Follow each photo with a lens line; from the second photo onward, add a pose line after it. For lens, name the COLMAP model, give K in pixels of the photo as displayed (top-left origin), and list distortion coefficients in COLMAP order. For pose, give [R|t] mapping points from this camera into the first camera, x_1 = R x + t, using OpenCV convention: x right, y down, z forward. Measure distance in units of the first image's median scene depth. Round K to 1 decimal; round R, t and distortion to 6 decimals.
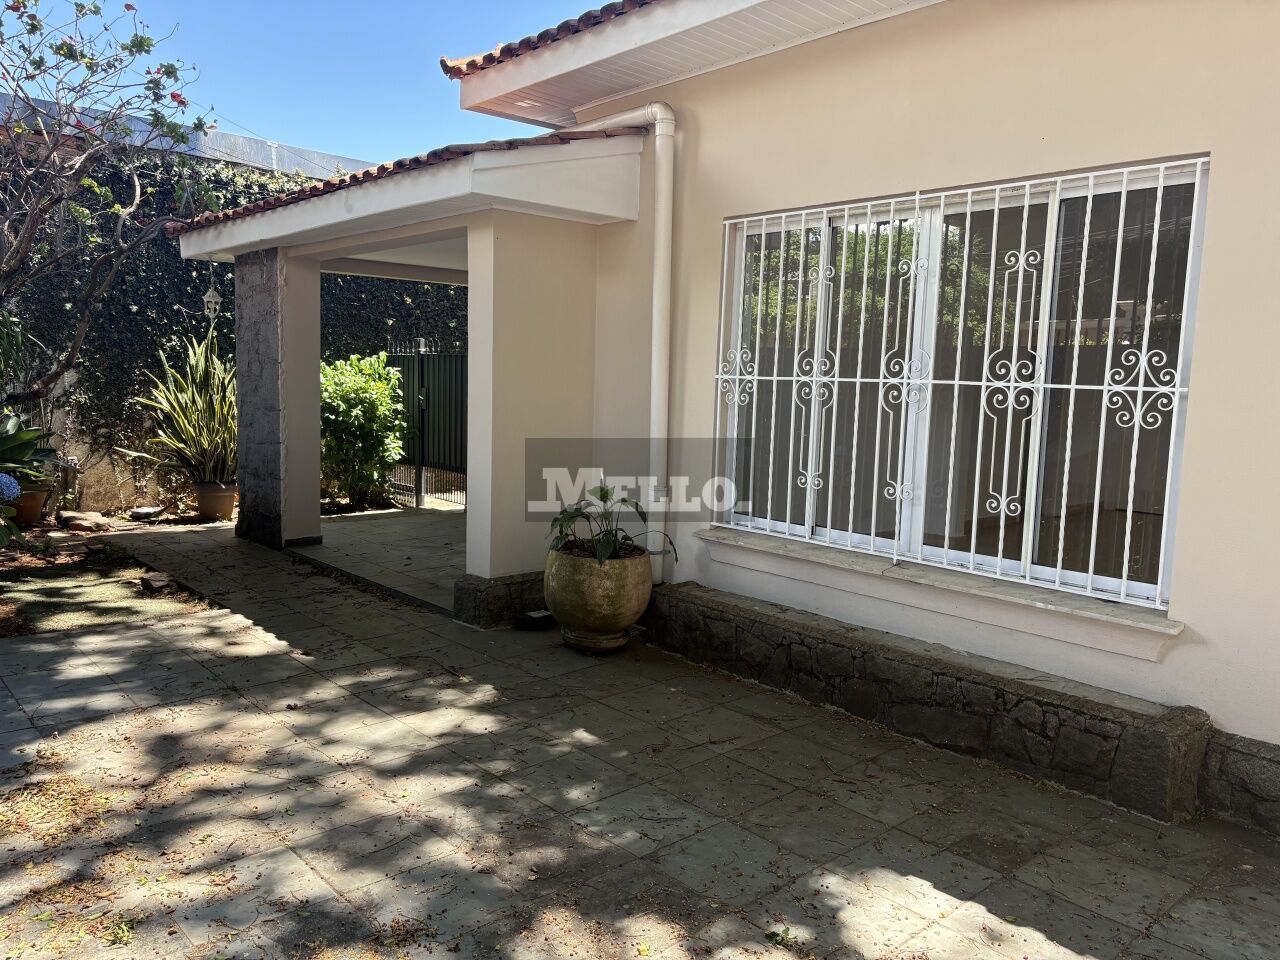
lens RADIAL K [[956.2, 0, 641.0], [0, 956.2, 483.7], [0, 0, 1]] dist [0.034904, -0.024343]
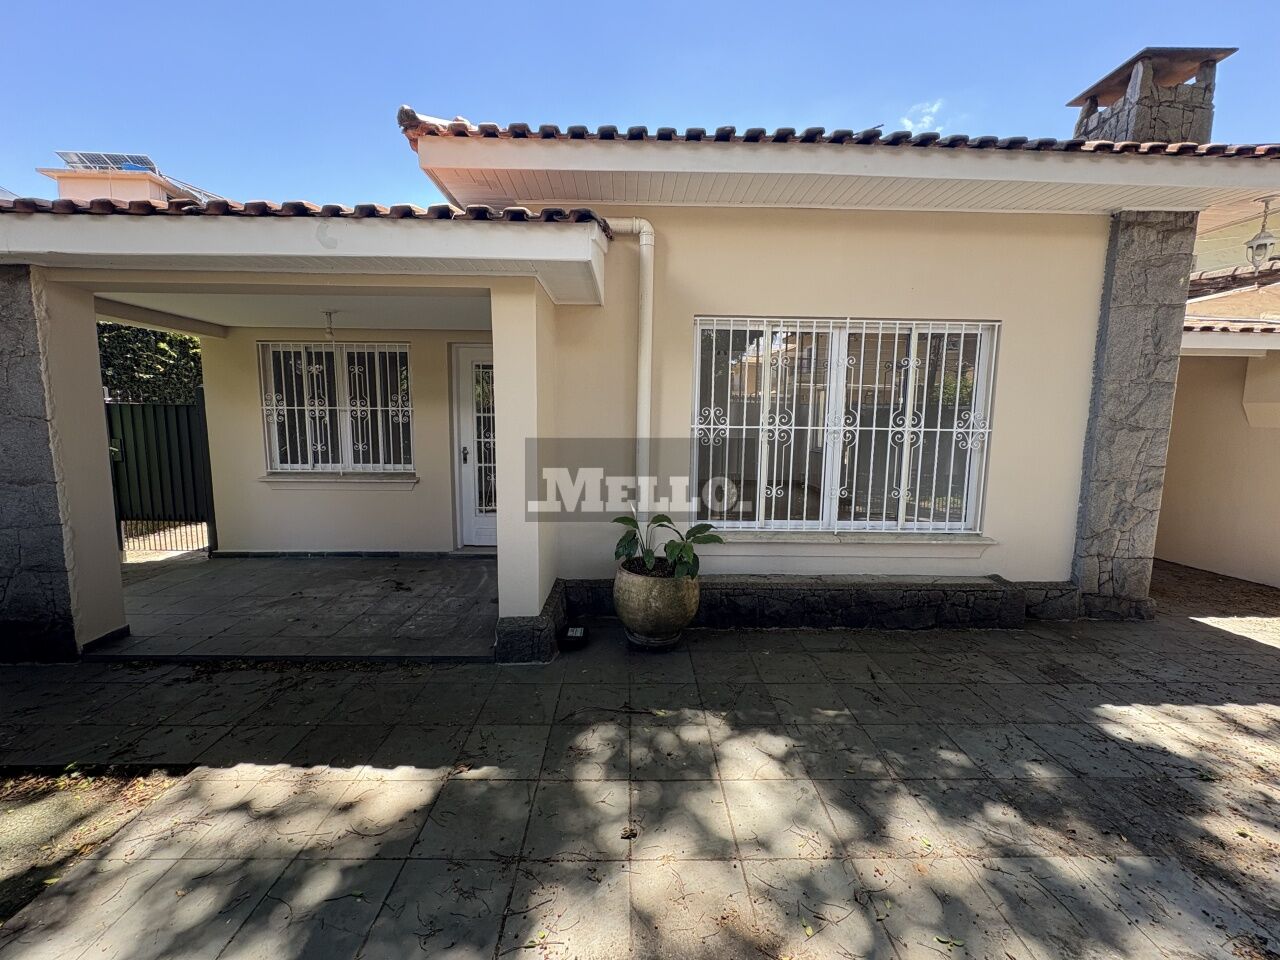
lens RADIAL K [[504.4, 0, 638.2], [0, 504.4, 479.0], [0, 0, 1]] dist [0.001523, 0.000001]
pose [[0.659389, -0.104128, 0.744556, -0.603051], [0.093831, 0.994017, 0.055917, -0.094646], [-0.745923, 0.032991, 0.665214, 0.632295]]
